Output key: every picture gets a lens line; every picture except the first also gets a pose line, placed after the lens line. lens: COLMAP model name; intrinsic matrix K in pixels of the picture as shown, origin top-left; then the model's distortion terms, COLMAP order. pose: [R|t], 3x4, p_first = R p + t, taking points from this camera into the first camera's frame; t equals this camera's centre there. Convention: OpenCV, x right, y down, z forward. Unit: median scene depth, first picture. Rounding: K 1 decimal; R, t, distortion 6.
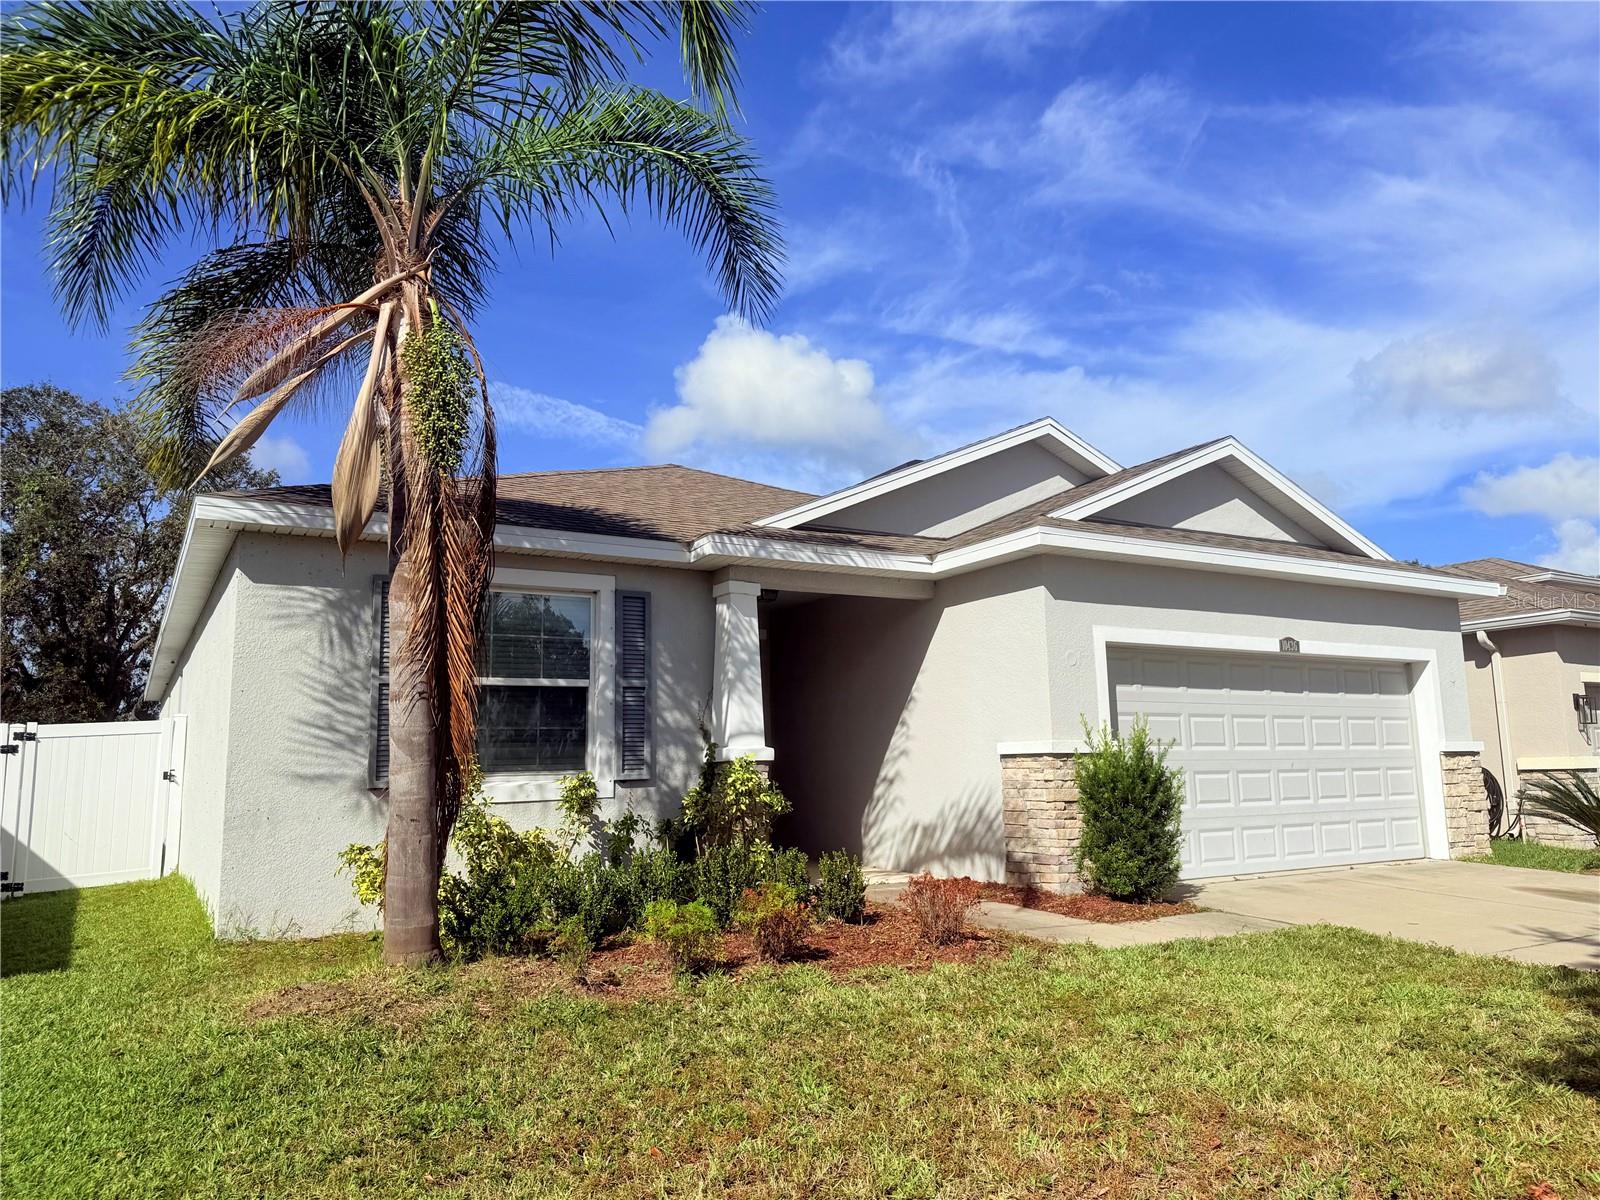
lens RADIAL K [[1129.0, 0, 798.2], [0, 1129.0, 595.1], [0, 0, 1]] dist [0.045241, -0.045015]
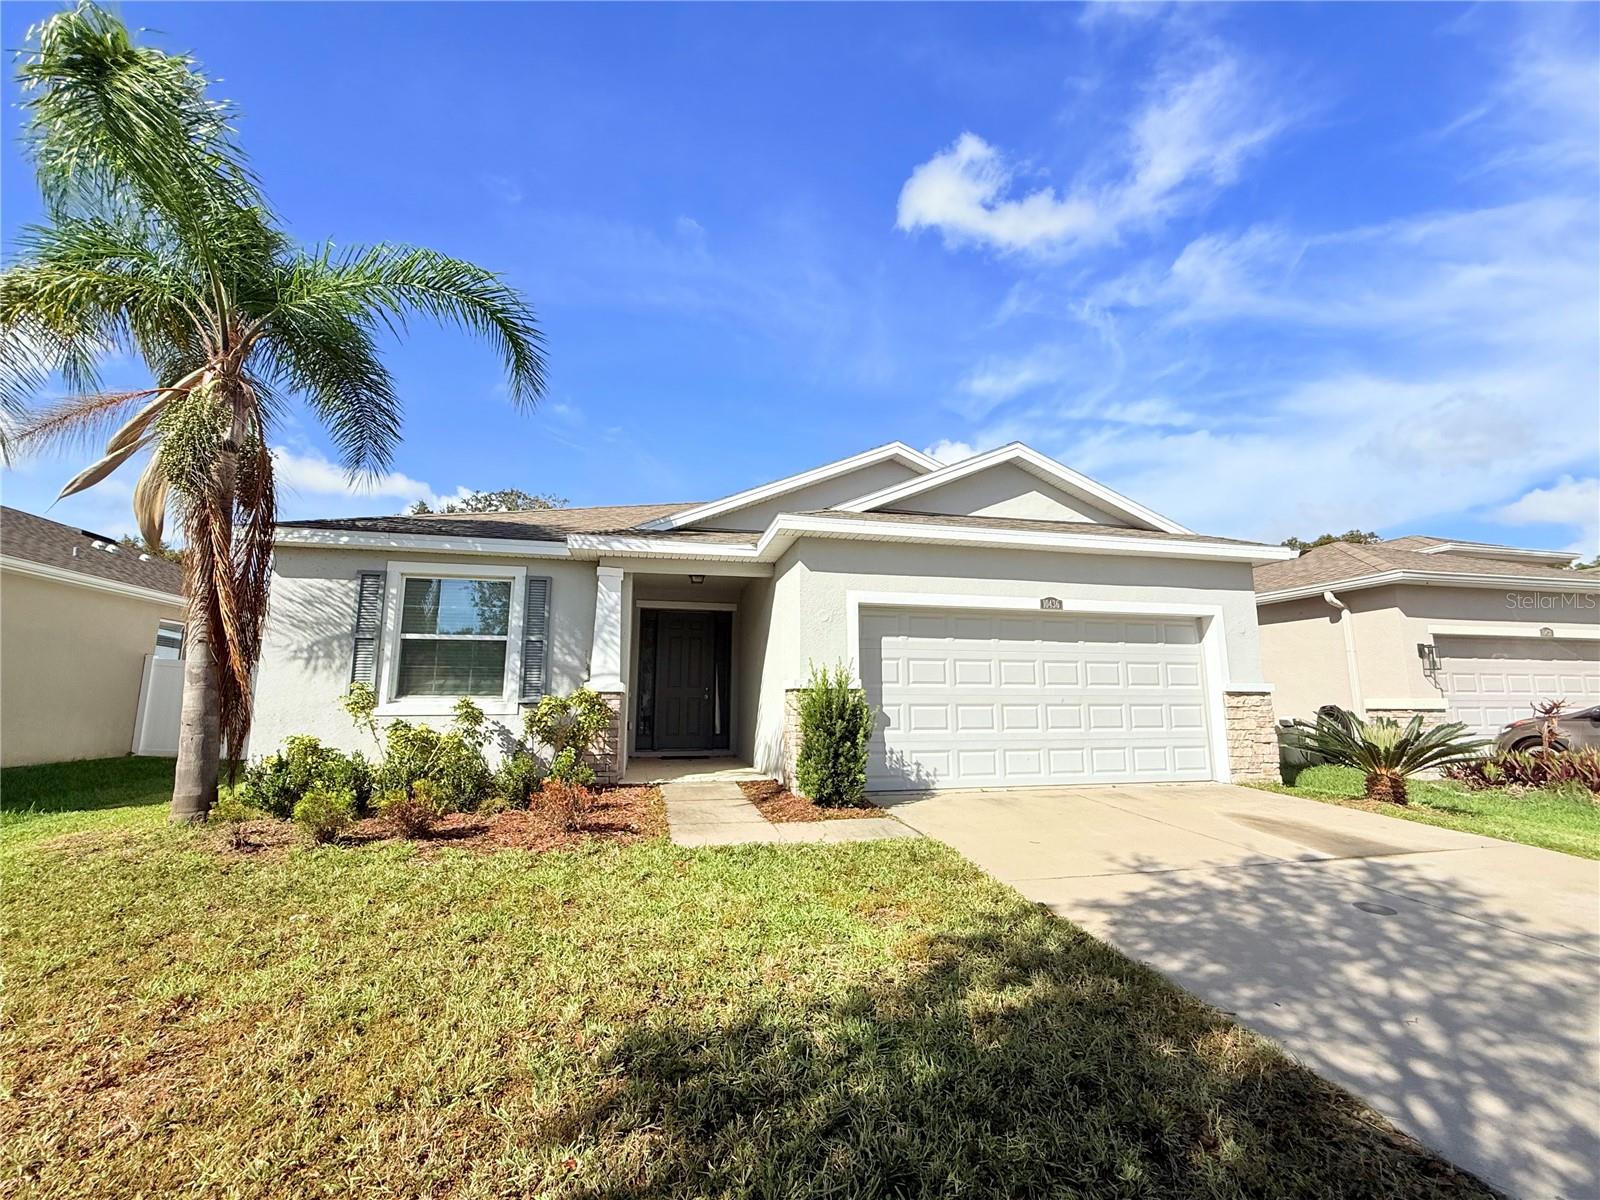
lens RADIAL K [[679.6, 0, 796.2], [0, 679.6, 592.8], [0, 0, 1]] dist [-0.004202, 0.003946]
pose [[0.952816, -0.029409, -0.302122, 0.354872], [0.028717, 0.999565, -0.006731, 0.026452], [0.302188, -0.002263, 0.953246, 0.192693]]
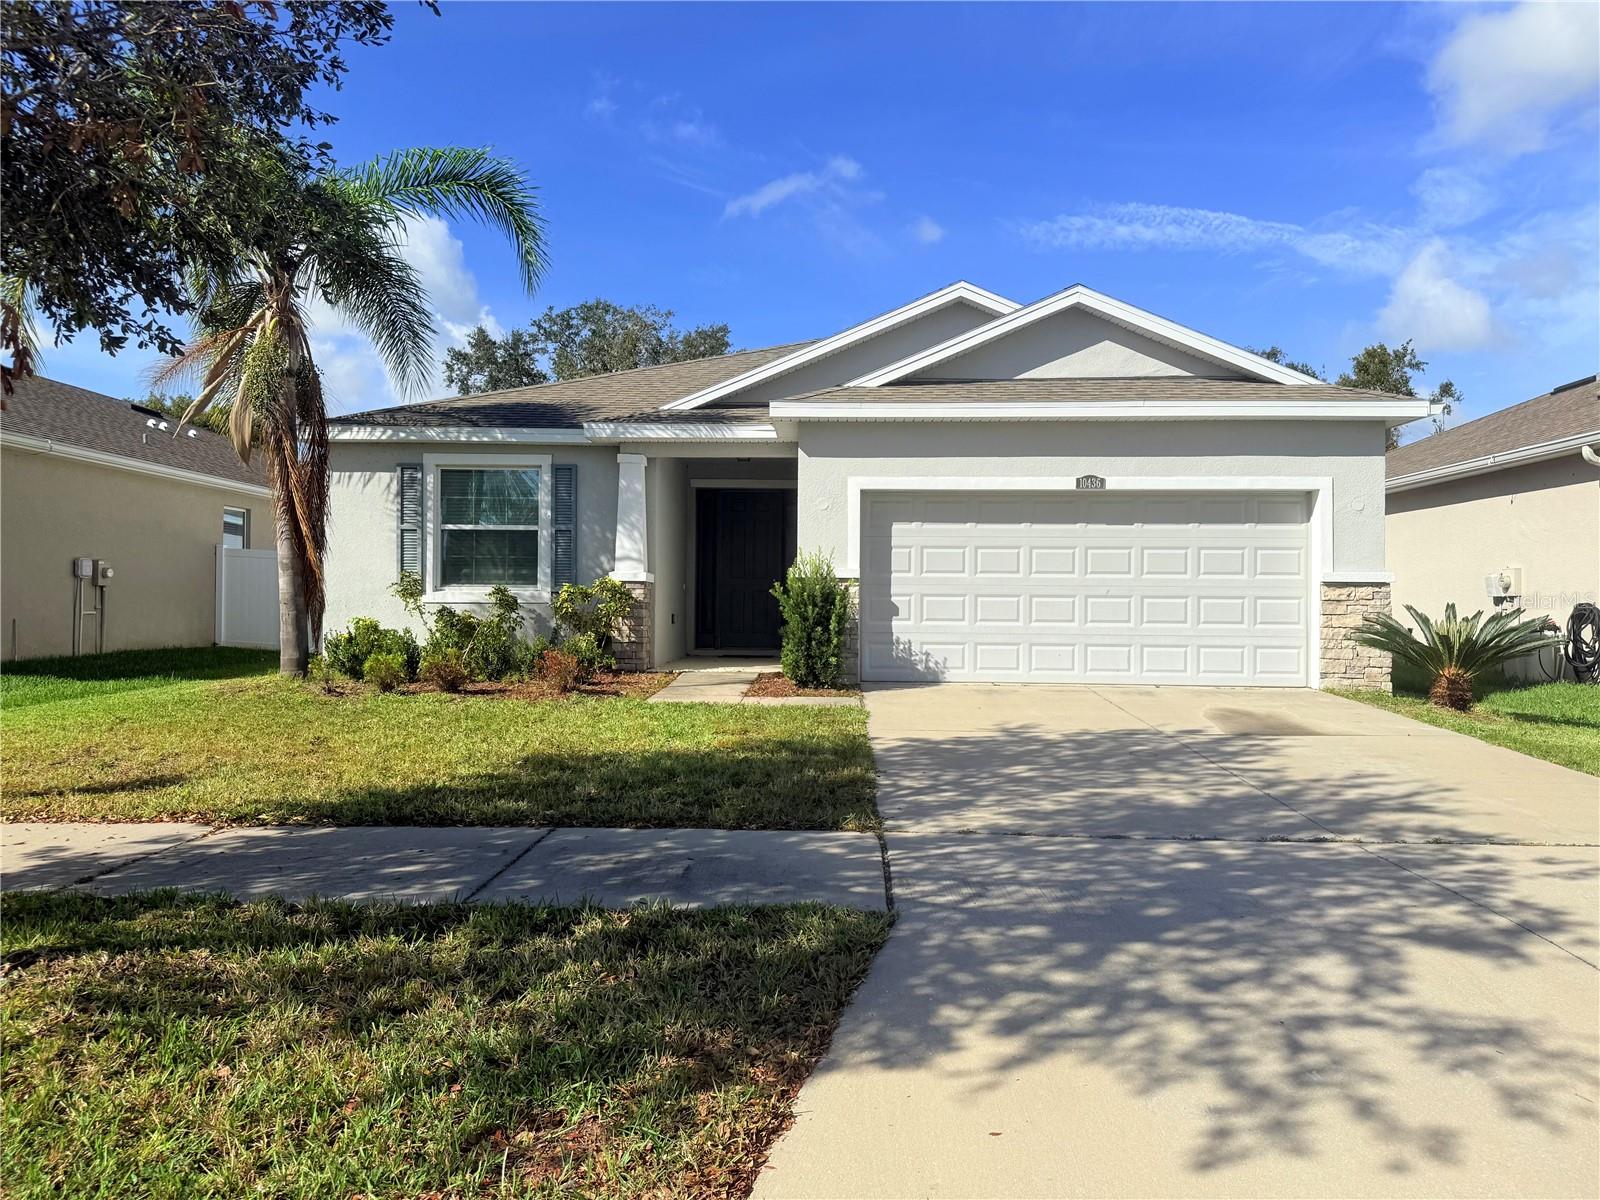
lens RADIAL K [[1129.0, 0, 791.0], [0, 1129.0, 597.1], [0, 0, 1]] dist [0.045241, -0.045015]
pose [[0.841063, 0.021303, -0.540517, 0.707001], [0.059546, 0.989506, 0.131655, -0.006571], [0.537649, -0.142915, 0.830968, -0.065345]]
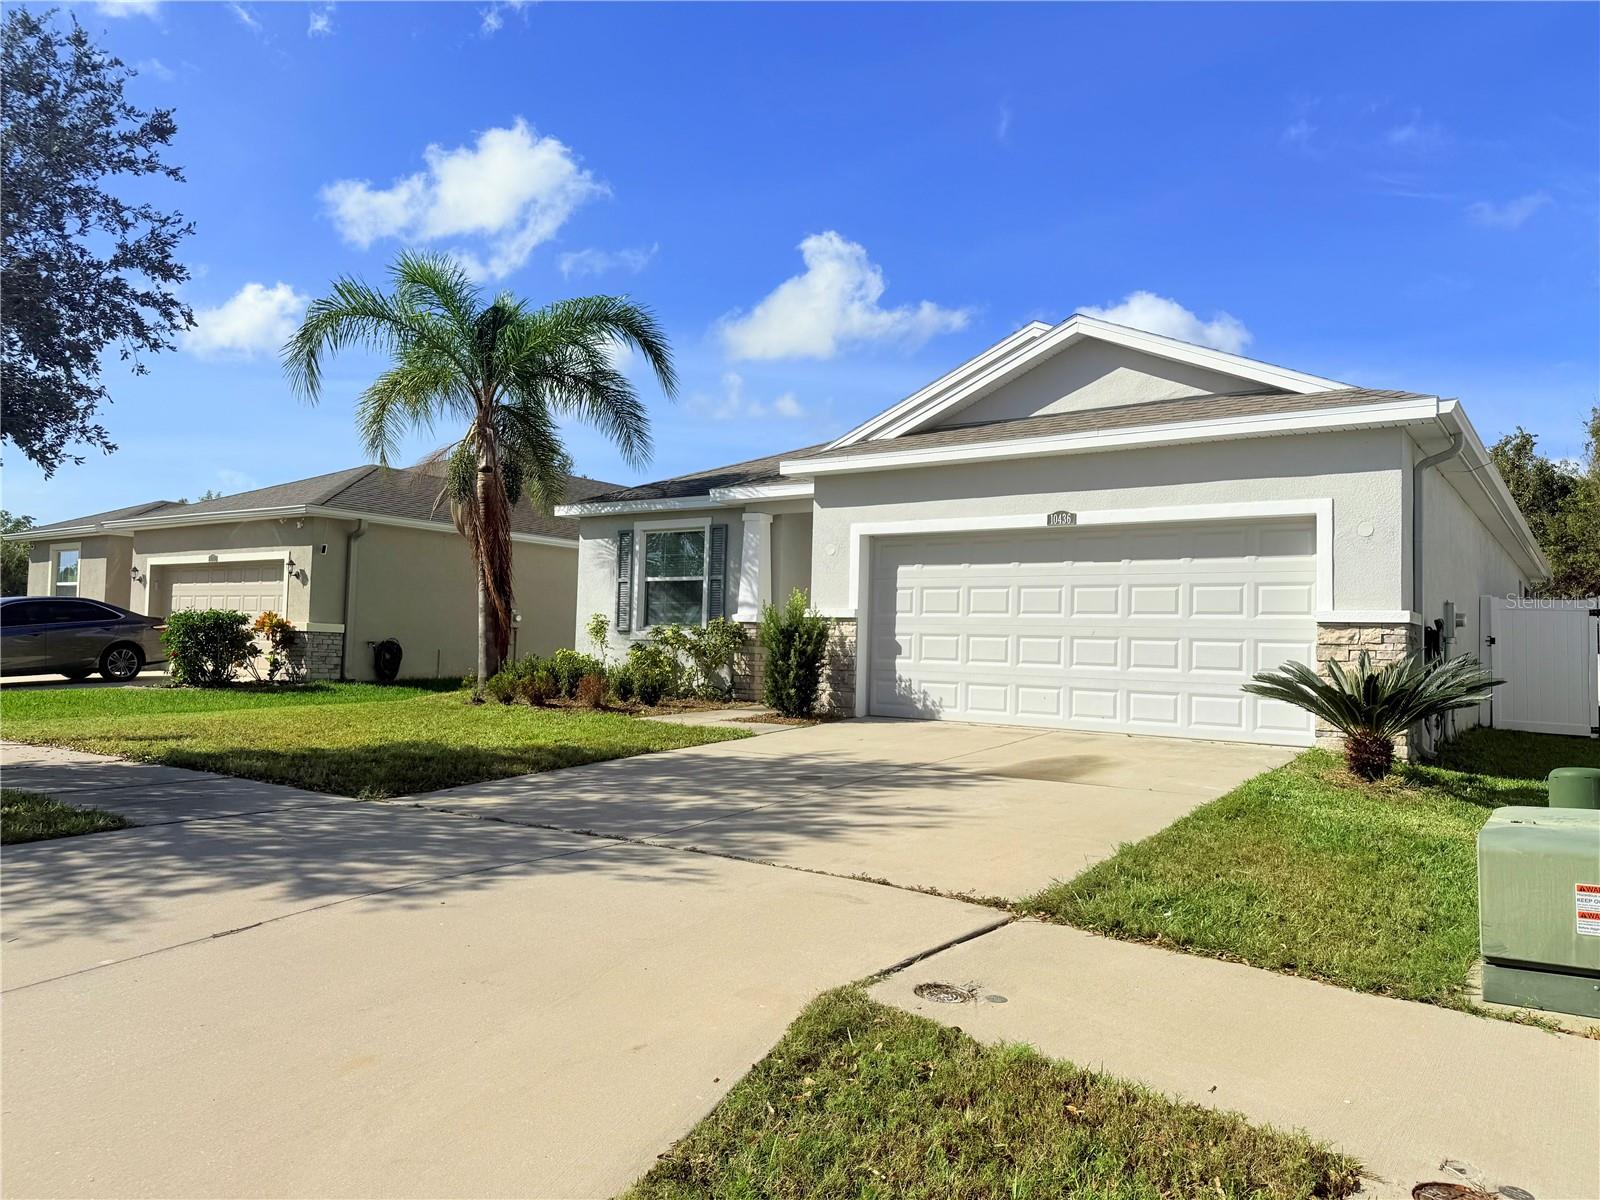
lens RADIAL K [[1129.0, 0, 801.9], [0, 1129.0, 603.4], [0, 0, 1]] dist [0.045241, -0.045015]
pose [[0.389770, -0.007433, -0.920882, 1.177010], [0.109107, 0.993297, 0.038162, 0.050494], [0.914426, -0.115349, 0.387969, 0.333500]]
